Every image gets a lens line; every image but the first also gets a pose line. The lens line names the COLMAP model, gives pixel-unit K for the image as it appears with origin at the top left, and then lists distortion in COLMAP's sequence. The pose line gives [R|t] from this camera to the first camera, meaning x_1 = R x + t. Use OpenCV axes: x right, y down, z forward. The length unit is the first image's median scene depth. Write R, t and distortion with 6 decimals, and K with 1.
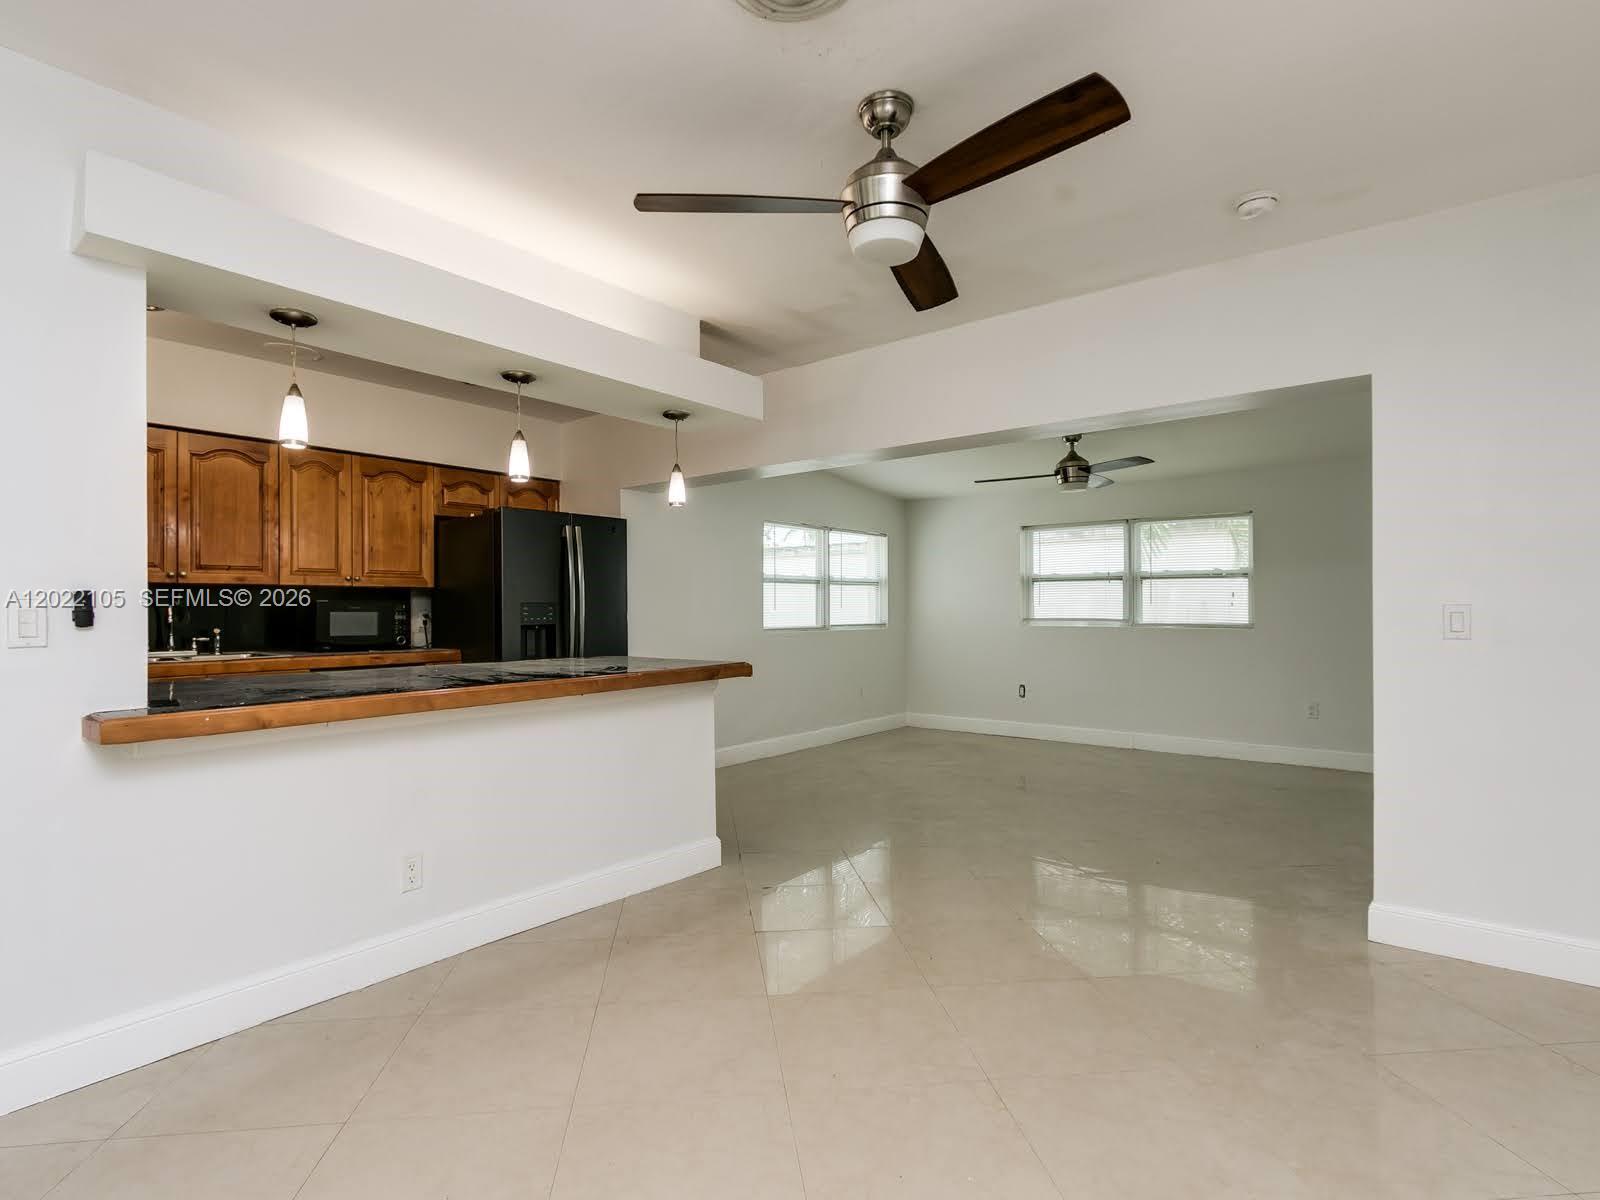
lens RADIAL K [[806.4, 0, 810.6], [0, 806.4, 600.7], [0, 0, 1]] dist [0.004791, -0.000355]
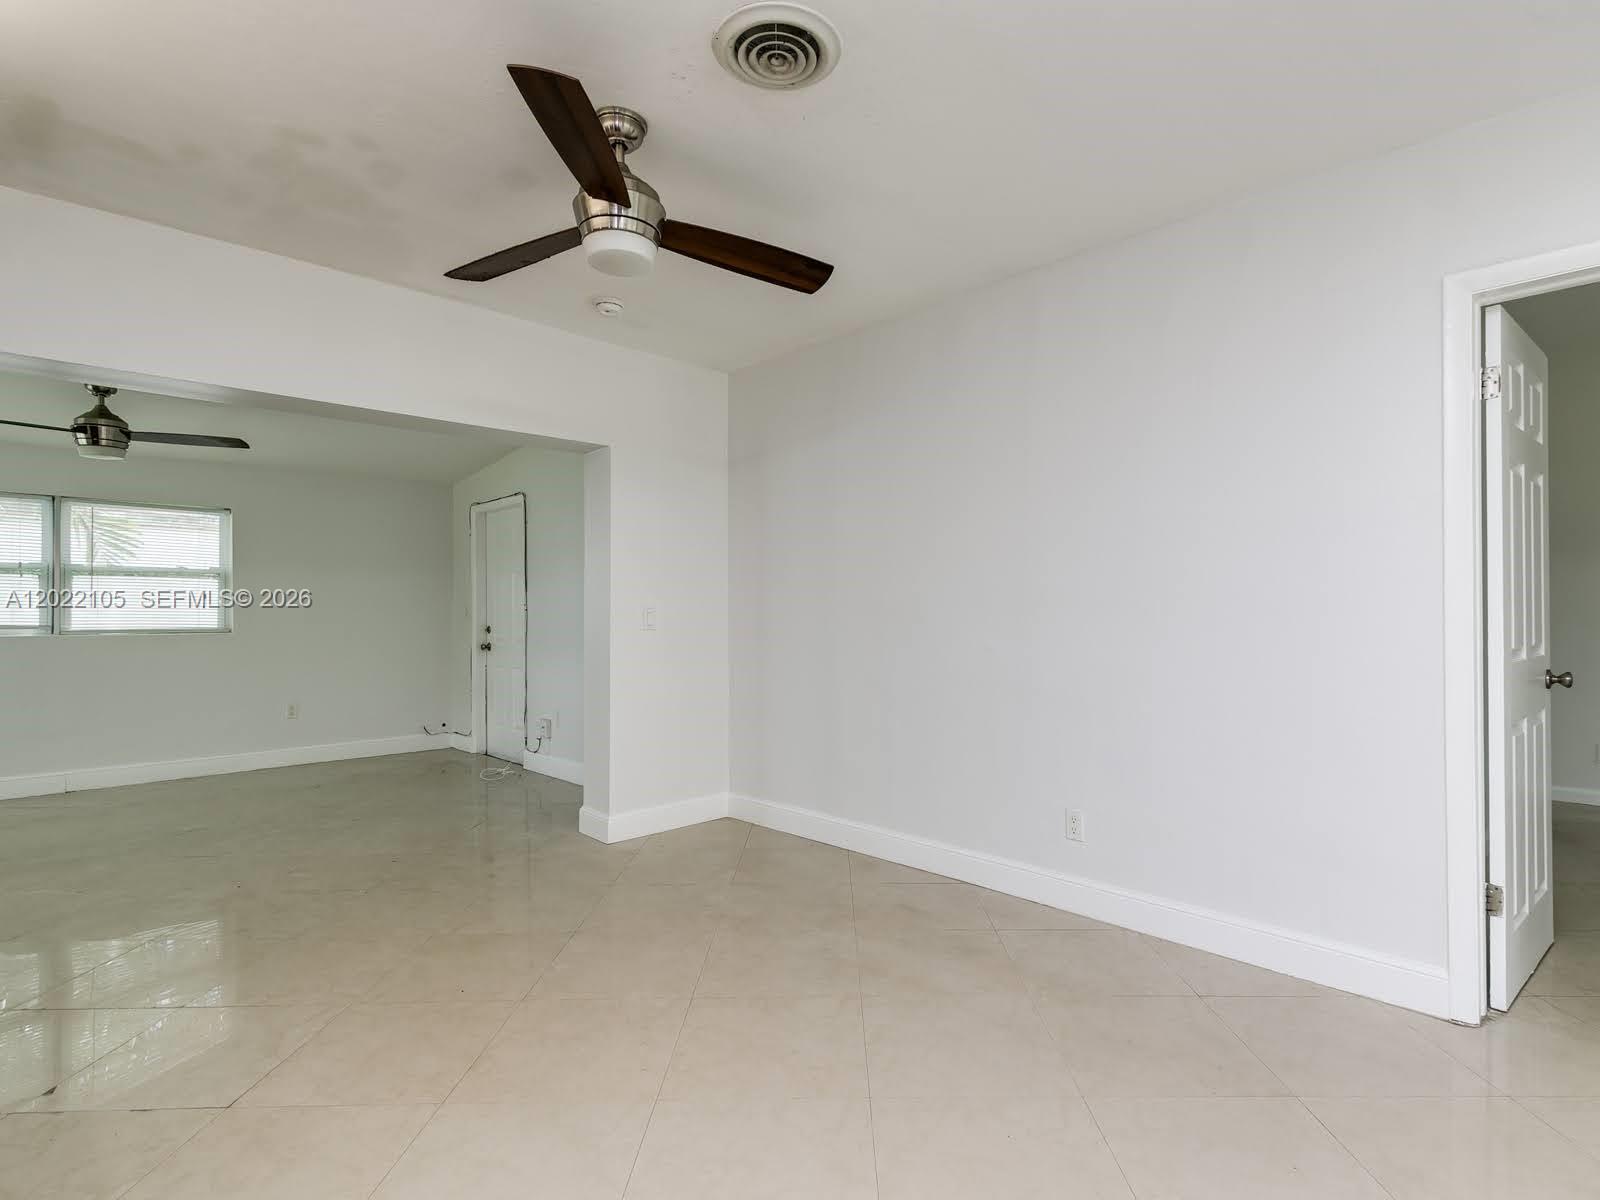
lens RADIAL K [[774.0, 0, 845.3], [0, 774.0, 601.2], [0, 0, 1]] dist [-0.027241, -0.000156]
pose [[0.111393, 0.012644, 0.993696, -0.242393], [-0.008641, 0.999894, -0.011754, 0.001952], [-0.993739, -0.007277, 0.111491, 0.175490]]
